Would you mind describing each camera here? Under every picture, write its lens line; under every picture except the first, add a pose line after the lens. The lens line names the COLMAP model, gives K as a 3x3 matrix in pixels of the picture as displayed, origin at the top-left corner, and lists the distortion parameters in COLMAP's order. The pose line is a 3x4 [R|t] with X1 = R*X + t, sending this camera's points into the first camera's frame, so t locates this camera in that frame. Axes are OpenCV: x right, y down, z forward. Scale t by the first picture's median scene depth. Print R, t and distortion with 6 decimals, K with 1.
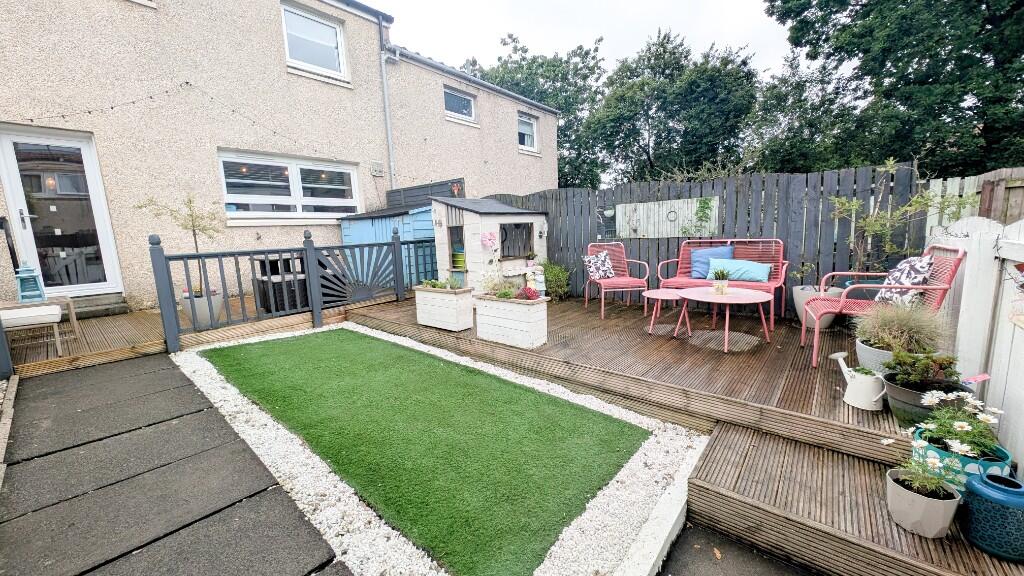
lens RADIAL K [[381.7, 0, 517.0], [0, 381.7, 287.5], [0, 0, 1]] dist [0.000731, -0.001436]
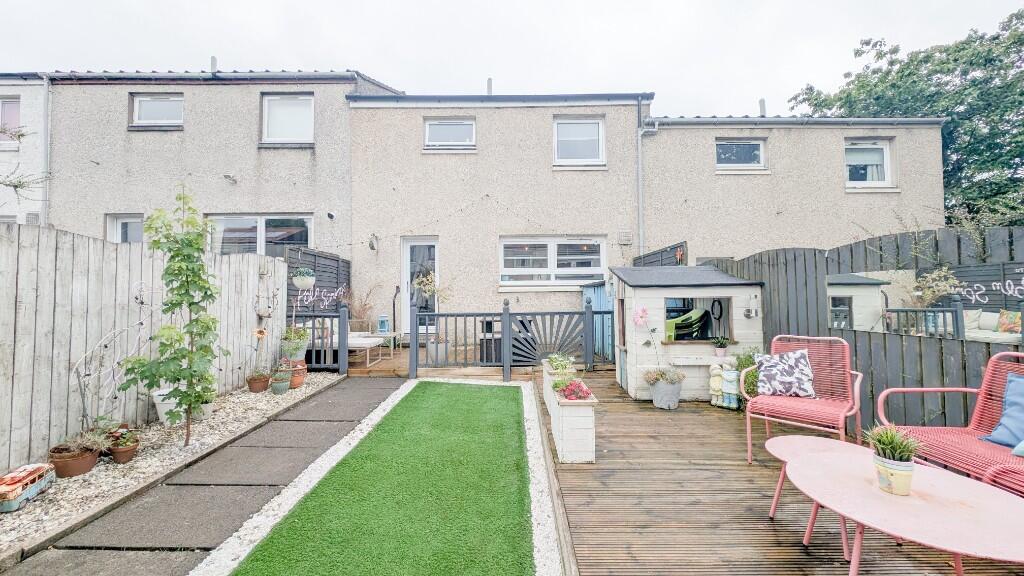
lens RADIAL K [[381.7, 0, 514.5], [0, 381.7, 285.2], [0, 0, 1]] dist [0.000731, -0.001436]
pose [[0.635424, 0.007586, -0.772126, 0.279401], [-0.129308, 0.986876, -0.096718, -0.054364], [0.761259, 0.161299, 0.628066, 0.174009]]
